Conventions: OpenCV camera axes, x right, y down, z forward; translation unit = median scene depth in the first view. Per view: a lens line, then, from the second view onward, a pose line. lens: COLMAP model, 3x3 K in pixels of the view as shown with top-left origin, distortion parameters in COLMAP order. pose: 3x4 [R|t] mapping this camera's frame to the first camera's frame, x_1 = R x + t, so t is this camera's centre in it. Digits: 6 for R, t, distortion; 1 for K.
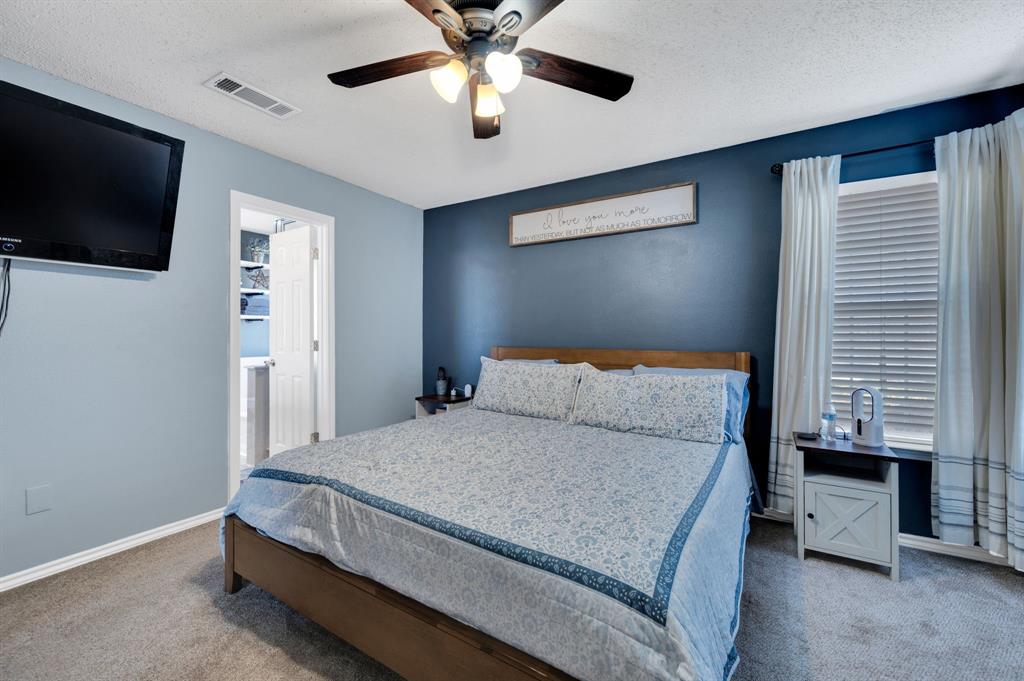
lens RADIAL K [[407.4, 0, 514.6], [0, 407.4, 327.7], [0, 0, 1]] dist [-0.000069, -0.000168]
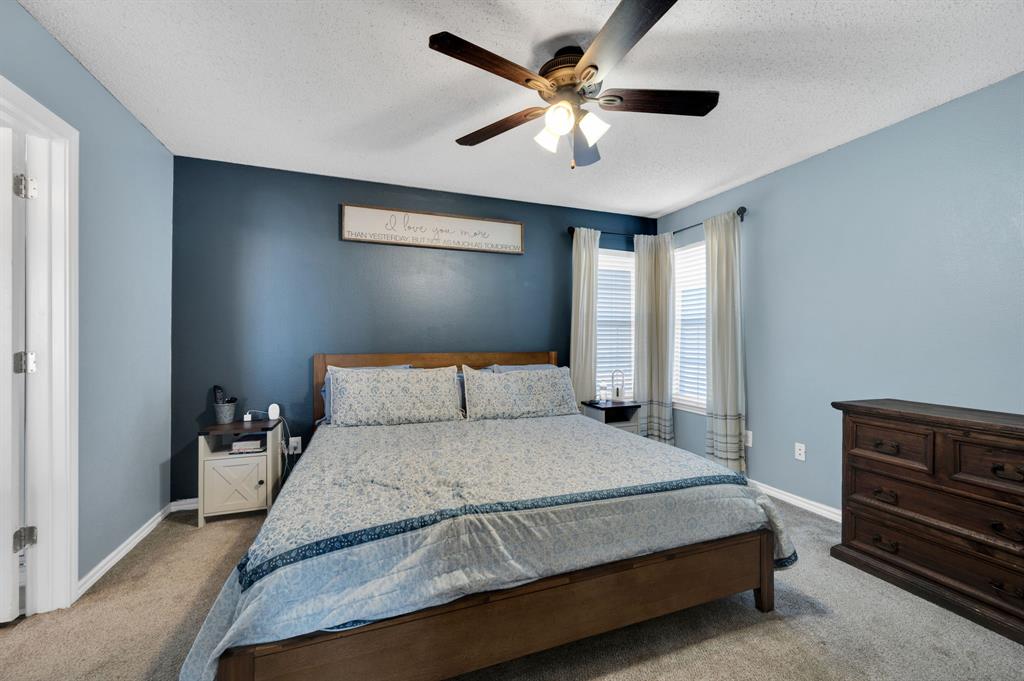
lens RADIAL K [[407.4, 0, 514.6], [0, 407.4, 327.7], [0, 0, 1]] dist [-0.000069, -0.000168]
pose [[0.612938, 0.019541, 0.789889, -0.850435], [-0.011589, 0.999809, -0.015742, 0.001357], [-0.790046, 0.000495, 0.613048, 0.298360]]
